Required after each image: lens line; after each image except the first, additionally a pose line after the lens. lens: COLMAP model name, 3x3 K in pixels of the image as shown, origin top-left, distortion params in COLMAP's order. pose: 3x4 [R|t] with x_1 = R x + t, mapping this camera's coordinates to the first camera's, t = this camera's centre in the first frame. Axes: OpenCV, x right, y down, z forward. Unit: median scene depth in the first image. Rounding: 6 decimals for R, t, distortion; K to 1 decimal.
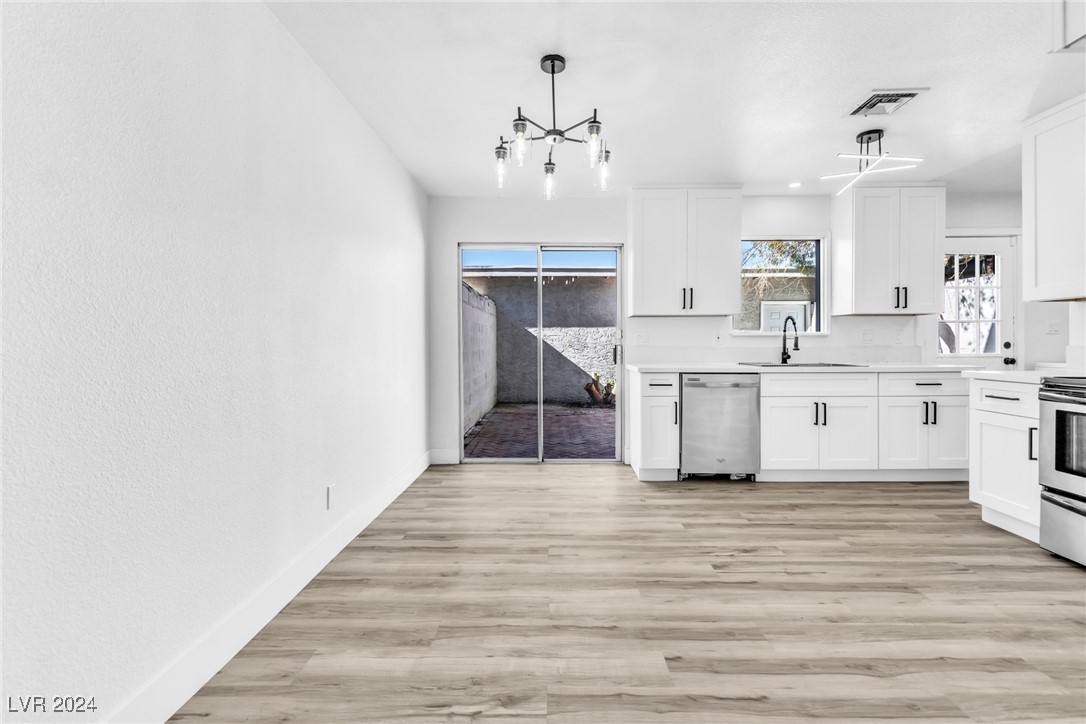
lens RADIAL K [[479.2, 0, 549.7], [0, 479.2, 346.6], [0, 0, 1]] dist [0.000045, 0.000111]
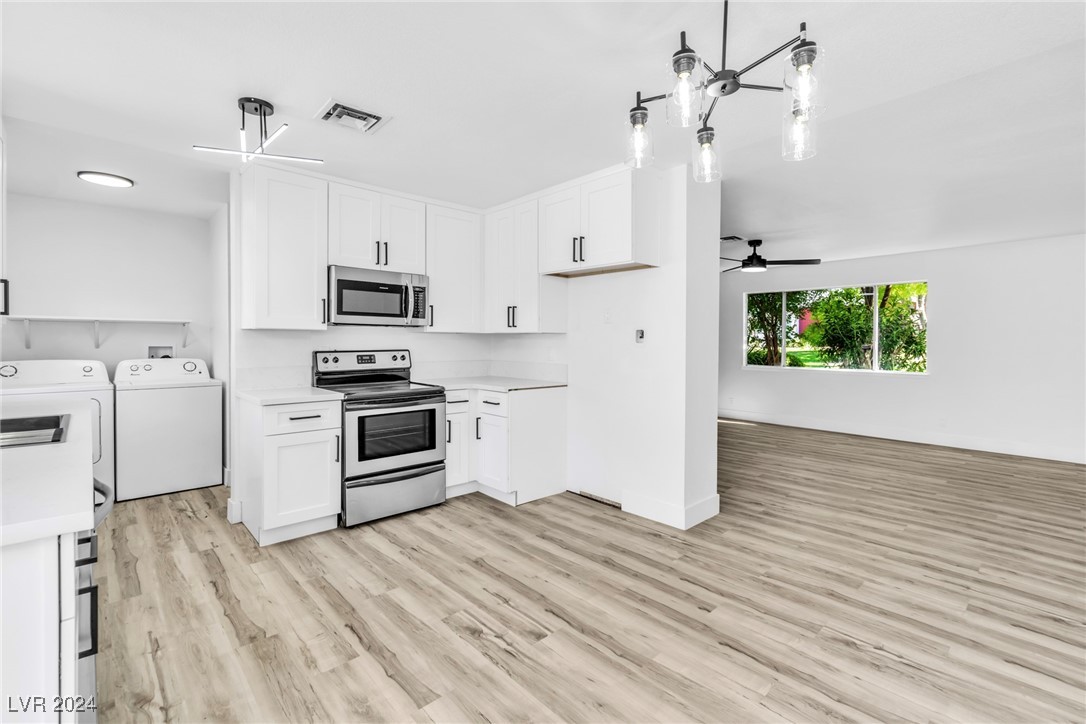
lens RADIAL K [[487.1, 0, 553.9], [0, 487.1, 348.9], [0, 0, 1]] dist [0.001692, -0.000616]
pose [[-0.695818, -0.011690, 0.718123, -0.192143], [0.001150, 0.999848, 0.017391, -0.051651], [-0.718217, 0.012927, -0.695699, 1.009977]]
